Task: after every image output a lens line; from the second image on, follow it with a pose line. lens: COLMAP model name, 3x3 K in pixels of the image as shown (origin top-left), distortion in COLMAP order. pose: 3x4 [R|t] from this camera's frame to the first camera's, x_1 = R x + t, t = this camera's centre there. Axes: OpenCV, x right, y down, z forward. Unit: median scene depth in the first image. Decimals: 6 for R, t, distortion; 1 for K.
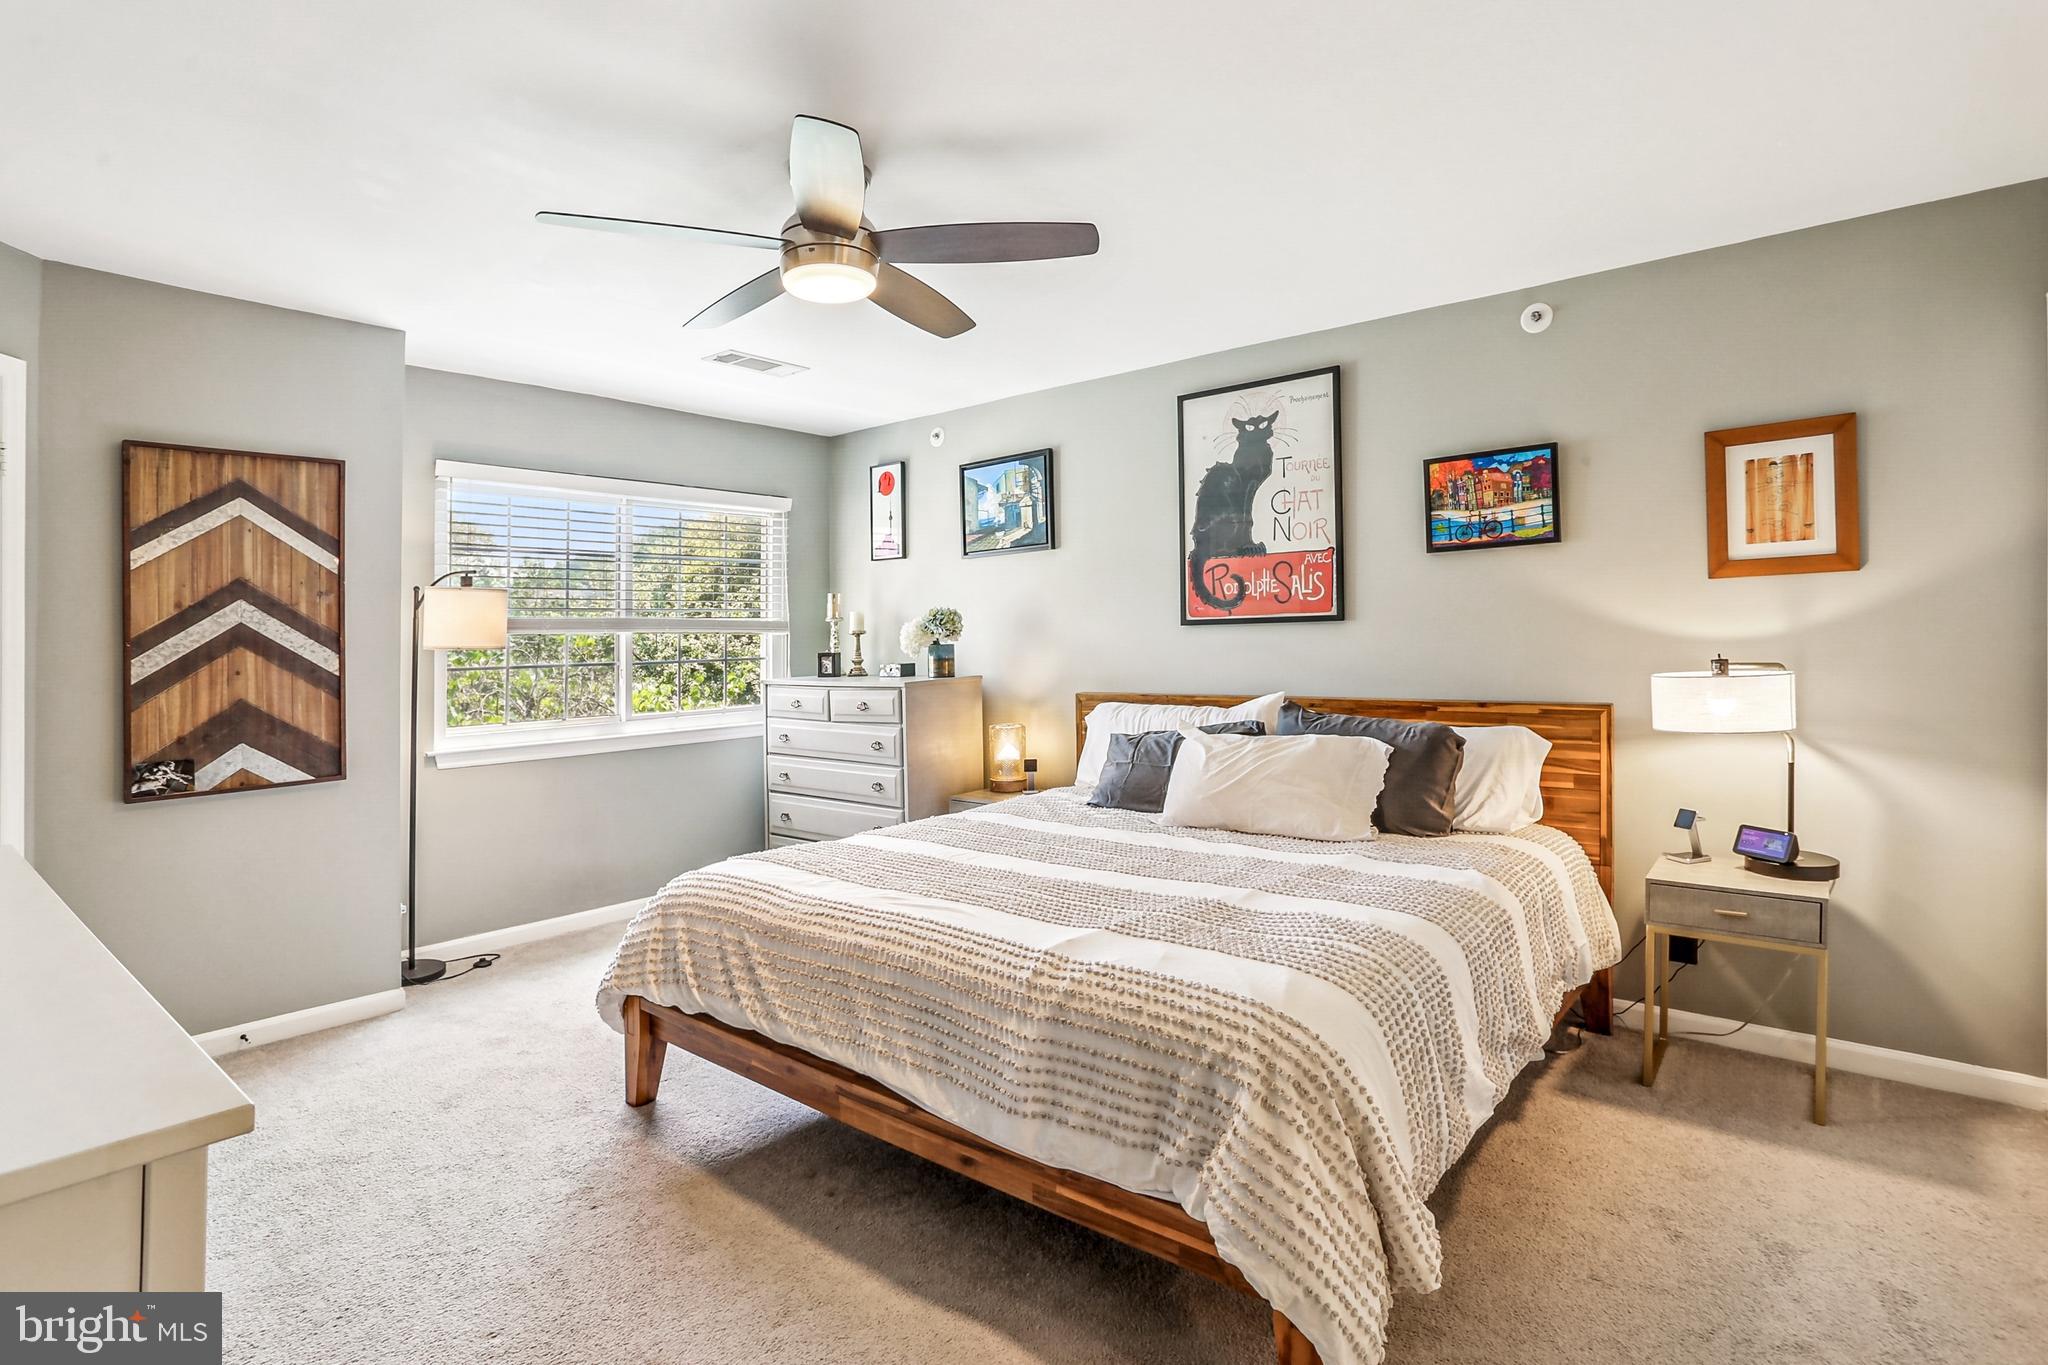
lens RADIAL K [[1017.5, 0, 1018.7], [0, 1017.5, 643.3], [0, 0, 1]] dist [-0.052336, 0.022912]
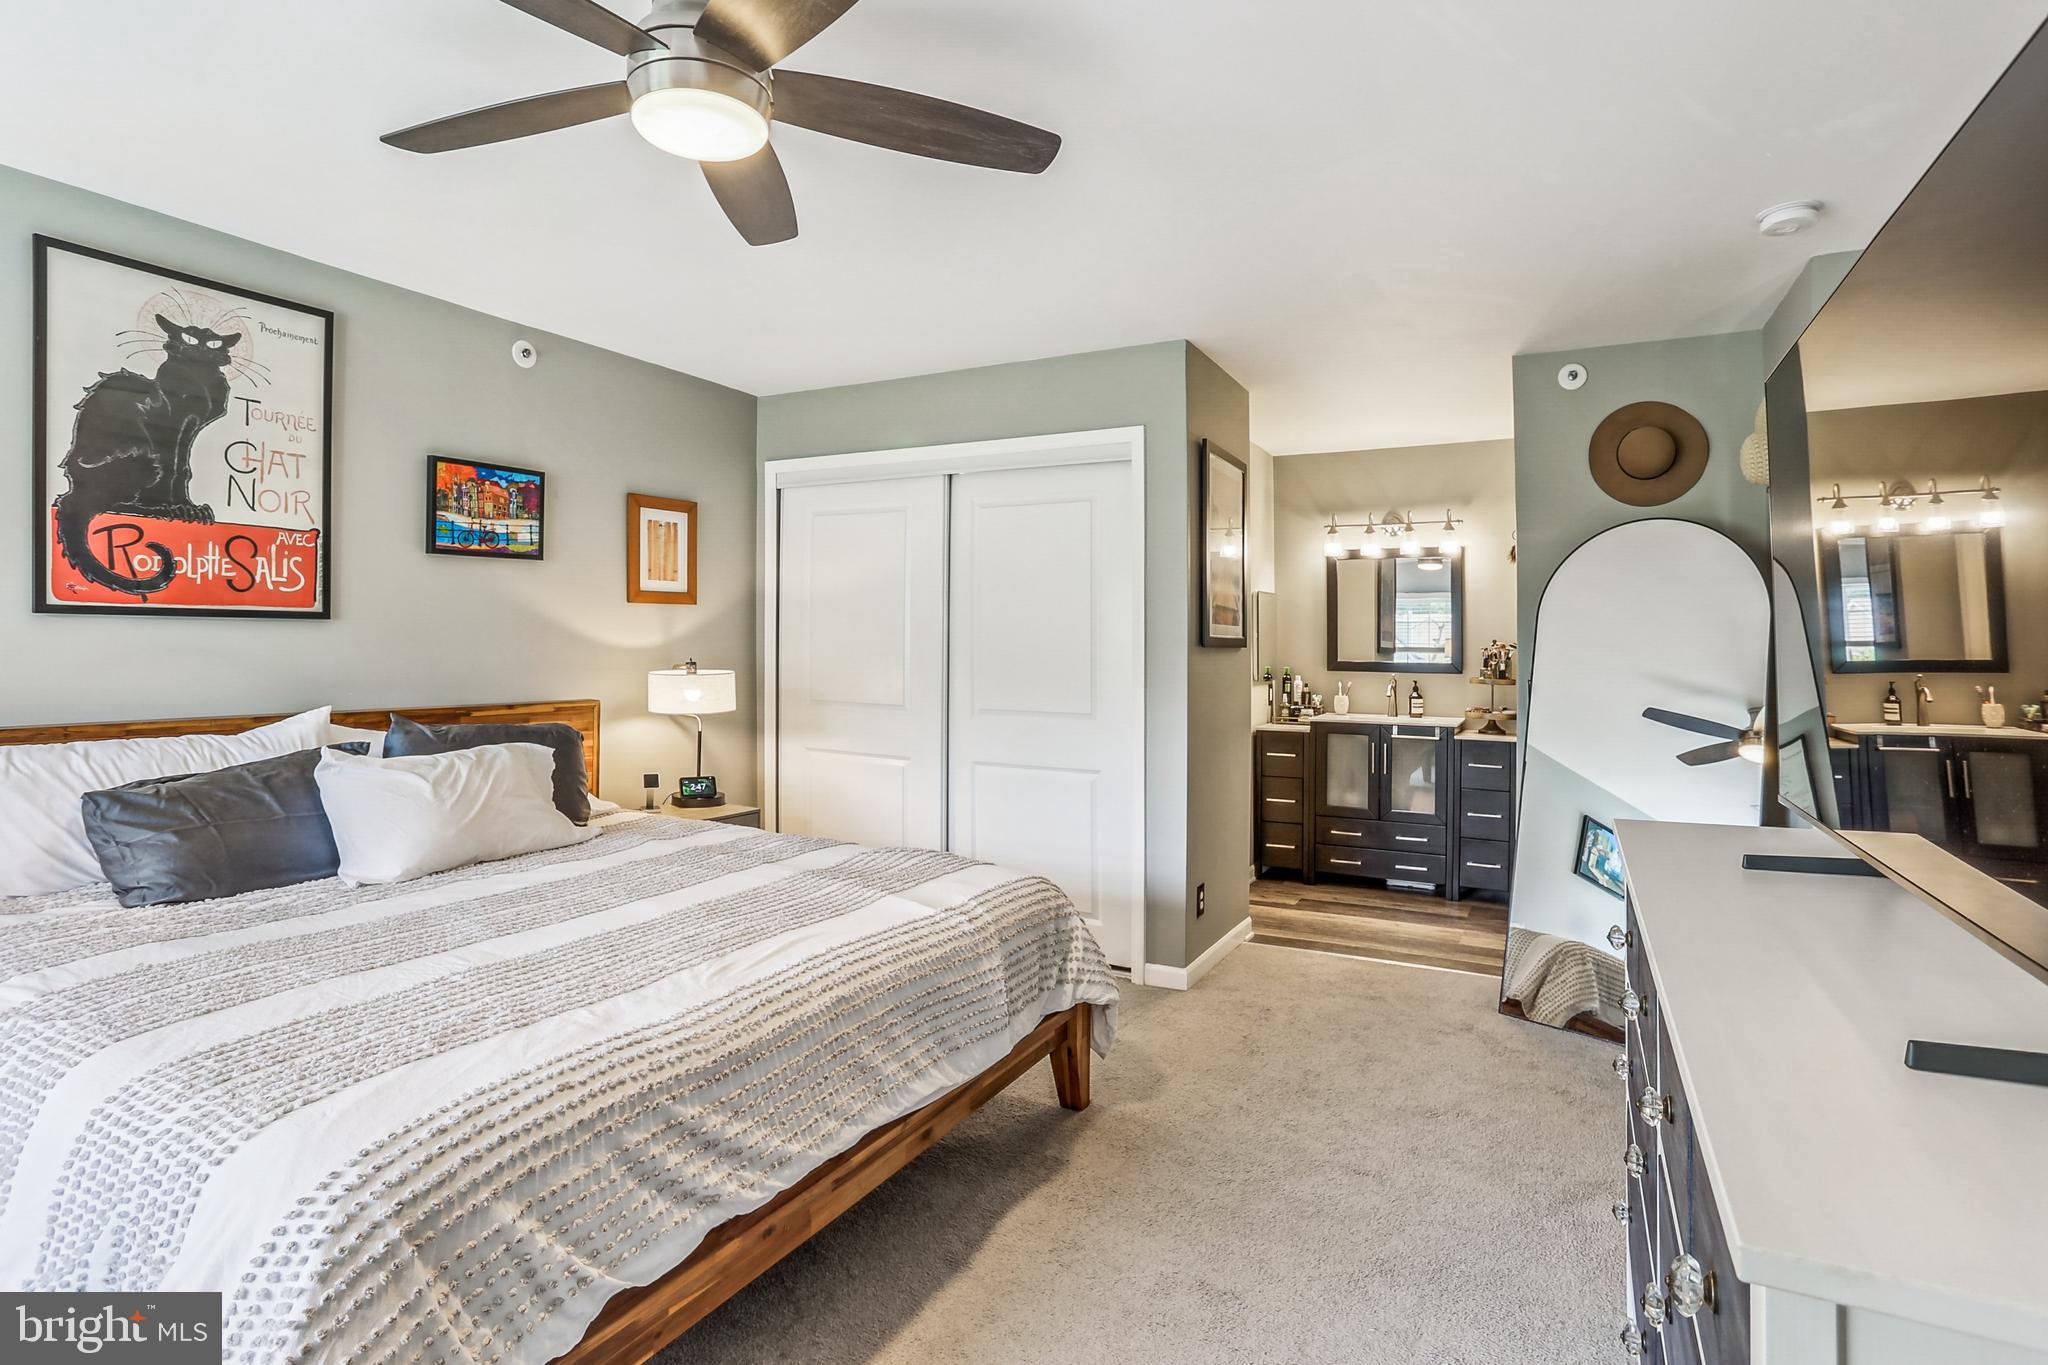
lens RADIAL K [[1017.5, 0, 1024.9], [0, 1017.5, 661.5], [0, 0, 1]] dist [-0.052336, 0.022912]
pose [[-0.192742, -0.001737, 0.981248, -0.673352], [-0.006446, 0.999979, 0.000504, 0.009432], [-0.981228, -0.006228, -0.192749, 0.670031]]
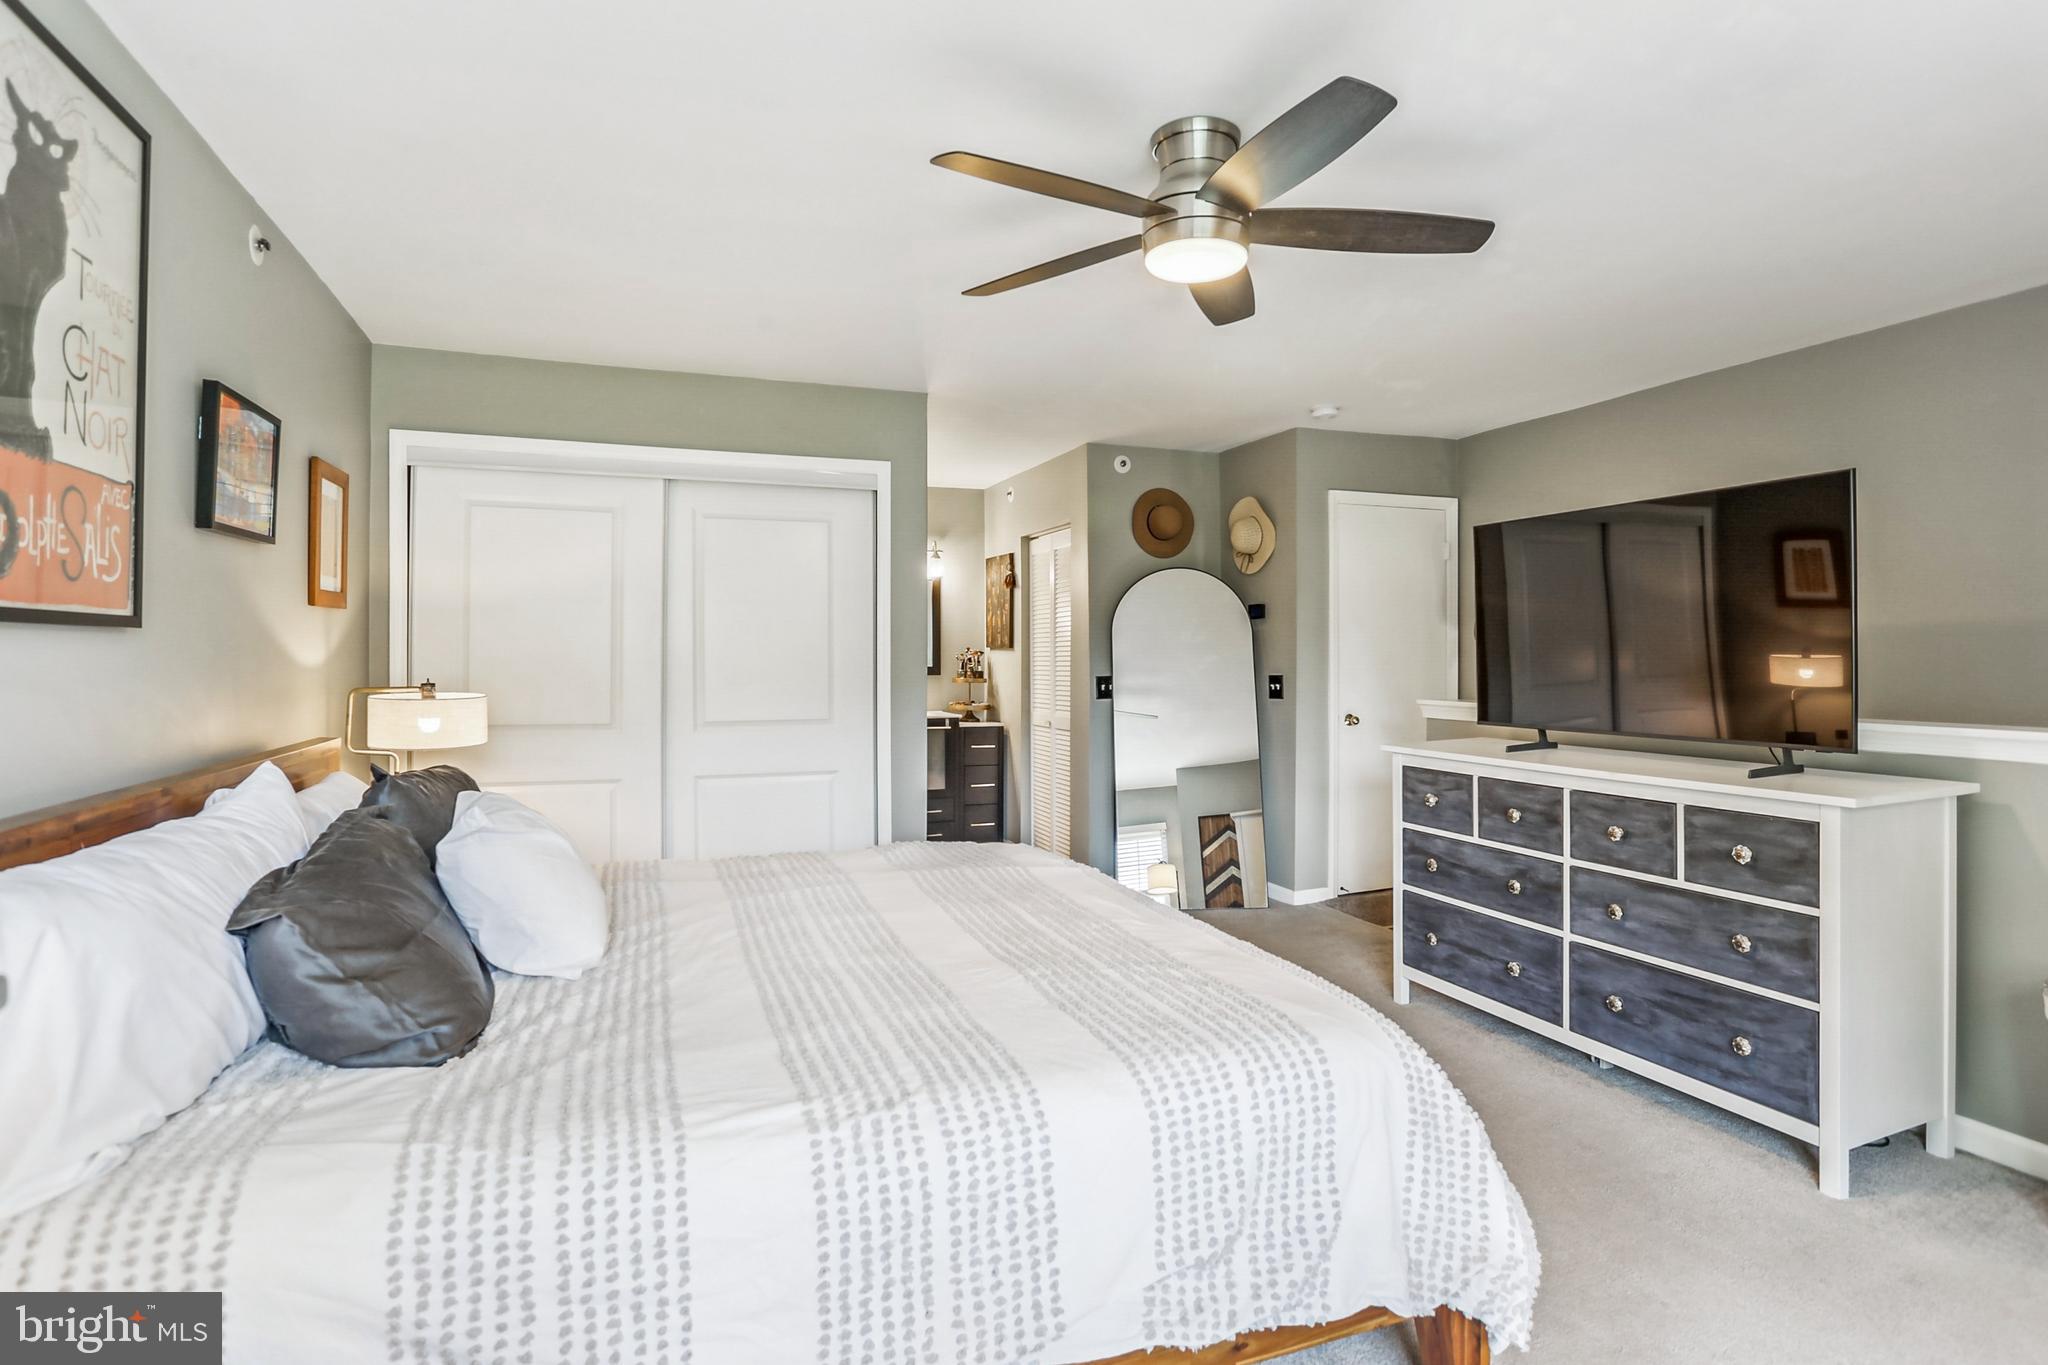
lens RADIAL K [[1017.5, 0, 1019.0], [0, 1017.5, 665.3], [0, 0, 1]] dist [-0.052336, 0.022912]
pose [[-0.862438, 0.014914, 0.505942, -0.364820], [0.018403, 0.999829, 0.001897, 0.004599], [-0.505827, 0.010947, -0.862565, 1.364616]]
